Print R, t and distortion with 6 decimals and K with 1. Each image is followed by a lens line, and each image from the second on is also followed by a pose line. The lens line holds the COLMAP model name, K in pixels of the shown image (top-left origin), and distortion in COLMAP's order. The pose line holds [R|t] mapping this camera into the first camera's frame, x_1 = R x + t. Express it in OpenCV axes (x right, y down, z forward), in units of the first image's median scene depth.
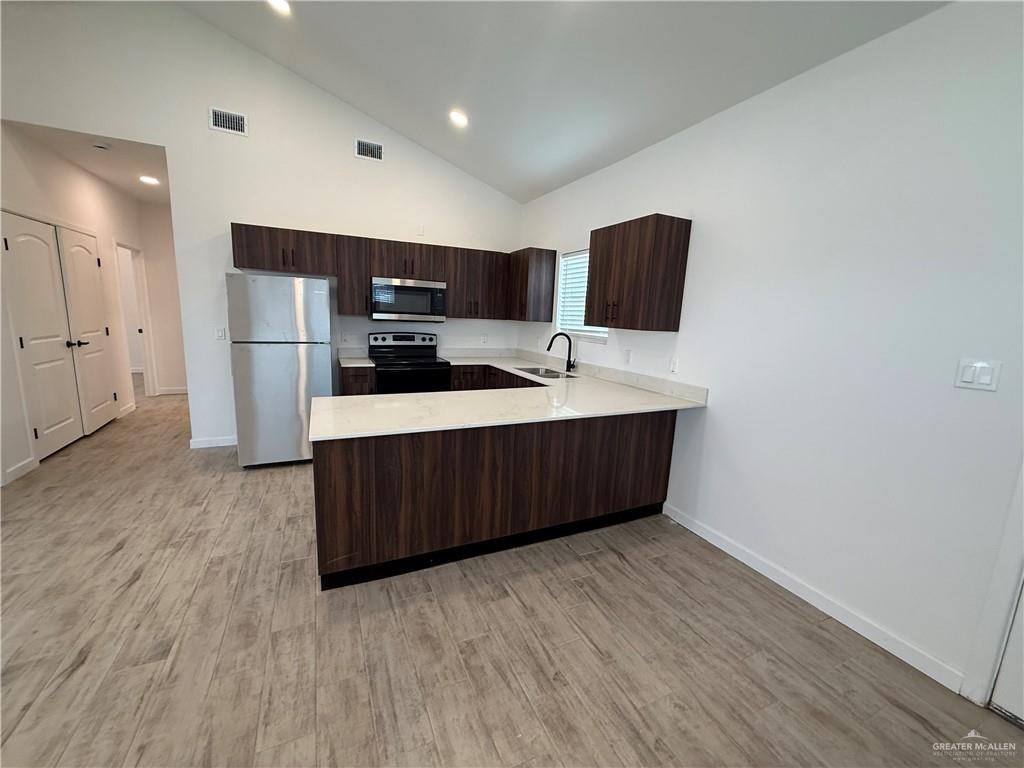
lens RADIAL K [[410.2, 0, 508.5], [0, 410.2, 382.9], [0, 0, 1]] dist [0.000470, 0.000084]
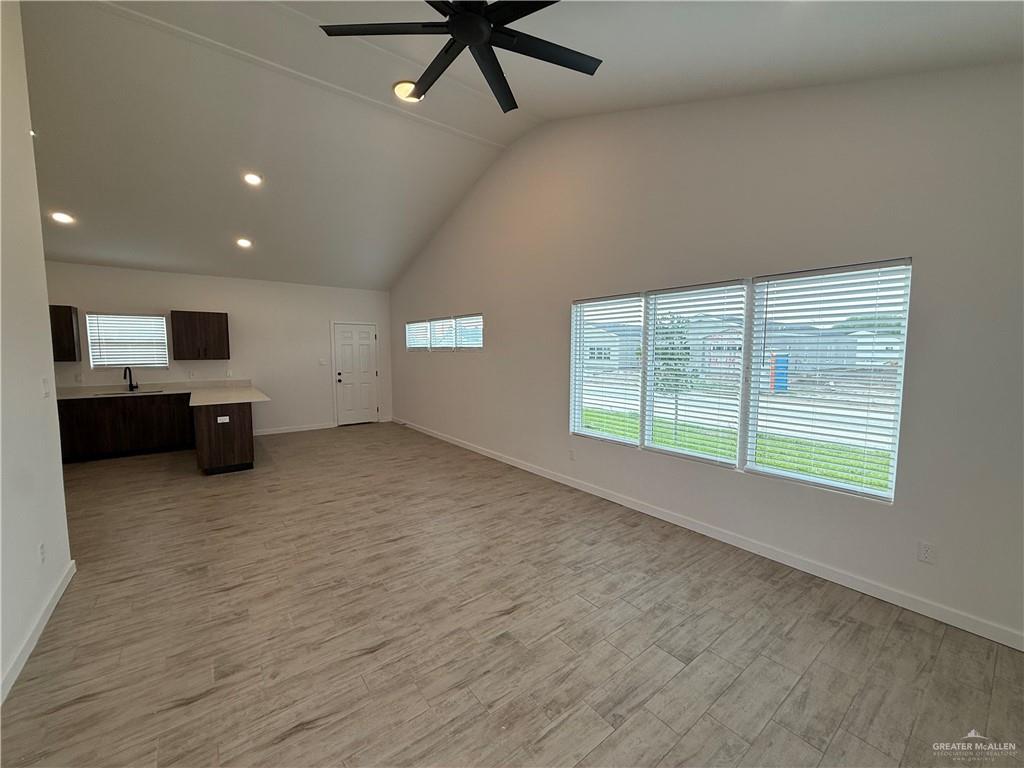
lens RADIAL K [[410.2, 0, 511.6], [0, 410.2, 382.9], [0, 0, 1]] dist [0.000470, 0.000084]
pose [[-0.224062, -0.122972, 0.966785, -2.343697], [0.152714, 0.975322, 0.159451, -0.123273], [-0.962535, 0.183369, -0.199753, -0.089404]]
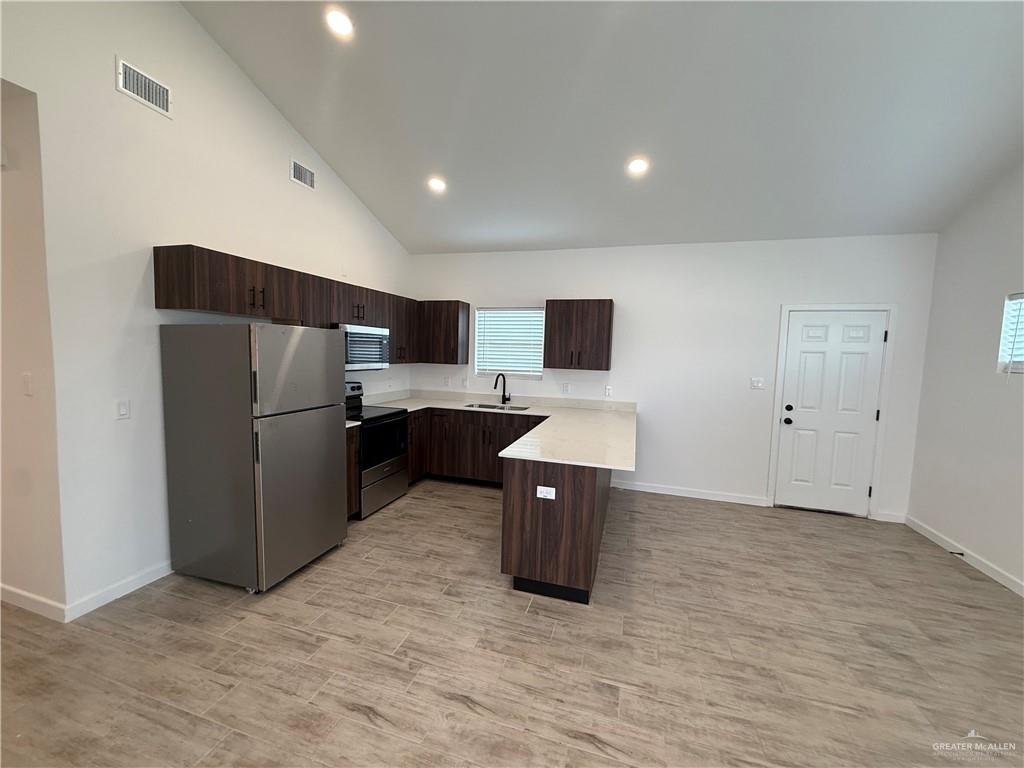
lens RADIAL K [[410.2, 0, 510.0], [0, 410.2, 383.7], [0, 0, 1]] dist [0.000470, 0.000084]
pose [[0.666432, -0.082091, 0.741033, -1.065688], [0.123219, 0.992379, -0.000880, -0.121077], [-0.735313, 0.091896, 0.671469, 0.221060]]
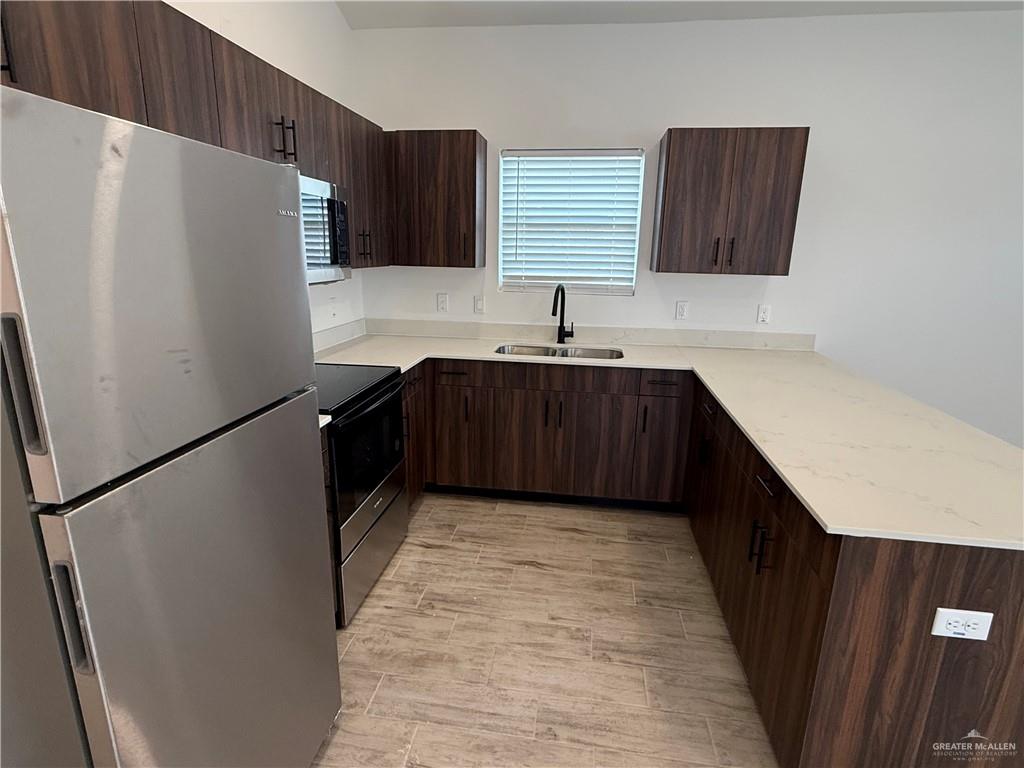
lens RADIAL K [[549.6, 0, 505.5], [0, 549.6, 386.7], [0, 0, 1]] dist [-0.001226, 0.000177]
pose [[0.543888, -0.235370, 0.805473, -0.877382], [0.143424, 0.971809, 0.187129, -0.194235], [-0.826810, 0.013747, 0.562313, 0.835703]]
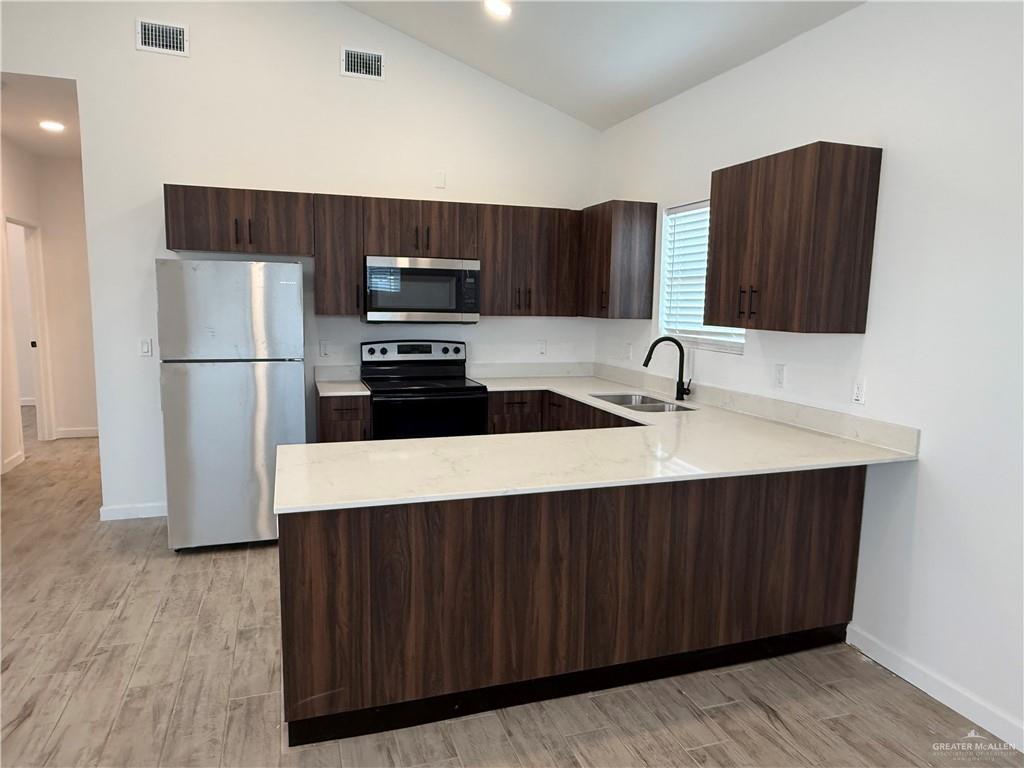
lens RADIAL K [[677.3, 0, 506.8], [0, 677.3, 385.5], [0, 0, 1]] dist [0.003175, -0.001300]
pose [[0.993364, -0.010576, -0.114525, 0.009712], [0.005493, 0.998989, -0.044615, -0.008722], [0.114881, 0.043690, 0.992418, -0.032967]]
